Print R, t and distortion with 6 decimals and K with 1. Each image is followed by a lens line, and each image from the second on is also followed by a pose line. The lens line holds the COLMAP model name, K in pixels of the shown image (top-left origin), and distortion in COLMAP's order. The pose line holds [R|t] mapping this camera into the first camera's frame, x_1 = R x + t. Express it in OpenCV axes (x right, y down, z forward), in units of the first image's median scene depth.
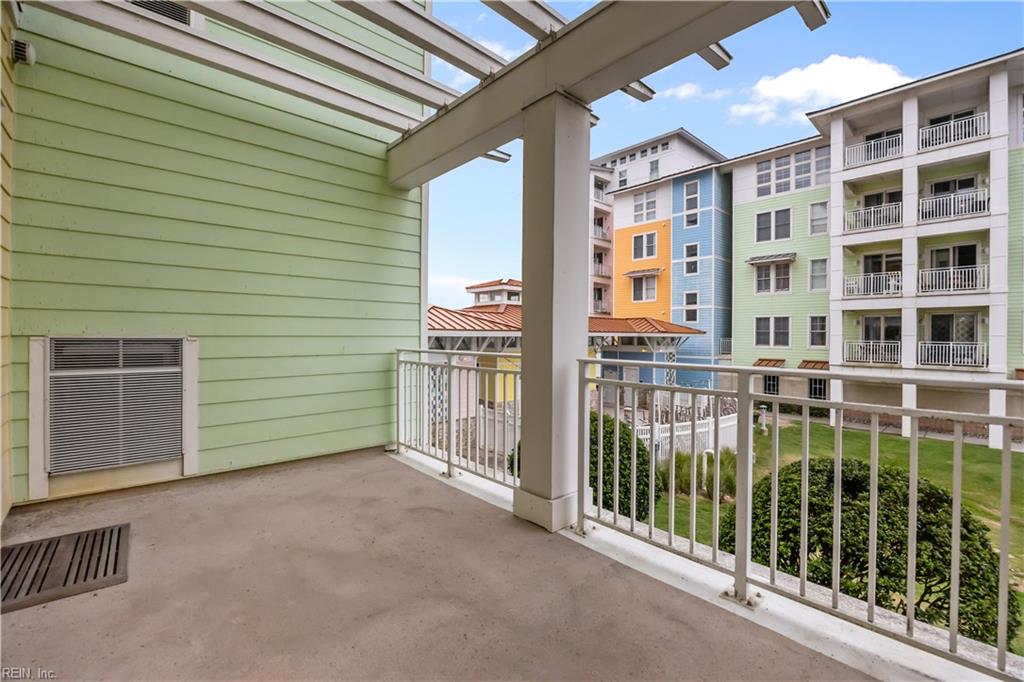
lens RADIAL K [[437.4, 0, 518.8], [0, 437.4, 333.3], [0, 0, 1]] dist [-0.013556, 0.001148]
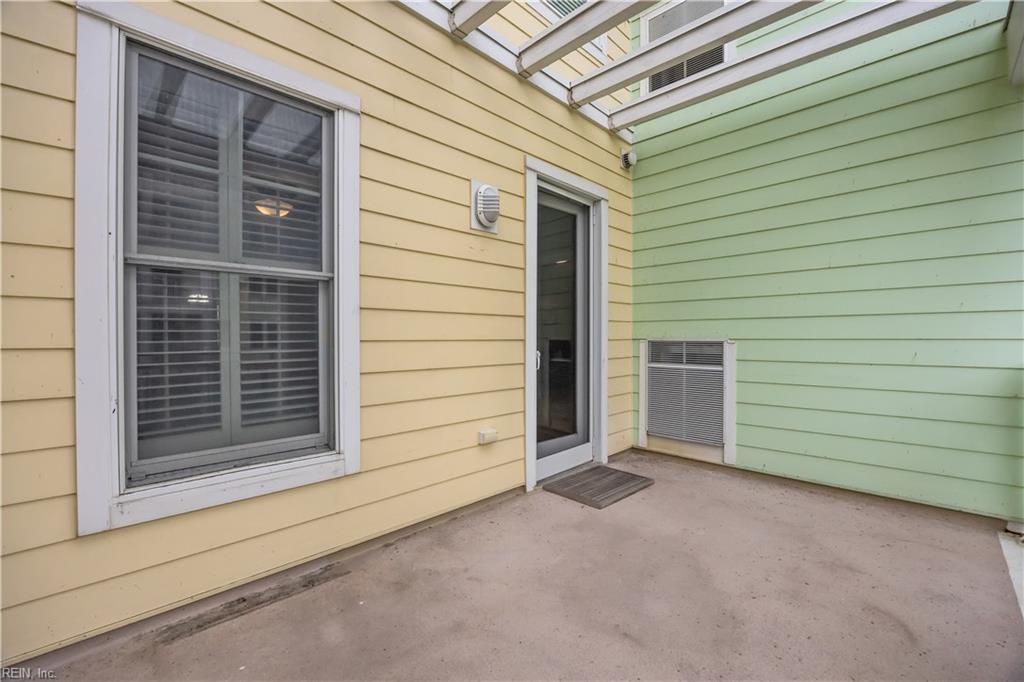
lens RADIAL K [[439.1, 0, 515.2], [0, 439.1, 338.8], [0, 0, 1]] dist [-0.012925, -0.000640]
pose [[0.044819, -0.000834, -0.998995, 0.356151], [0.009437, 0.999955, -0.000412, 0.000658], [0.998951, -0.009410, 0.044825, 0.425725]]
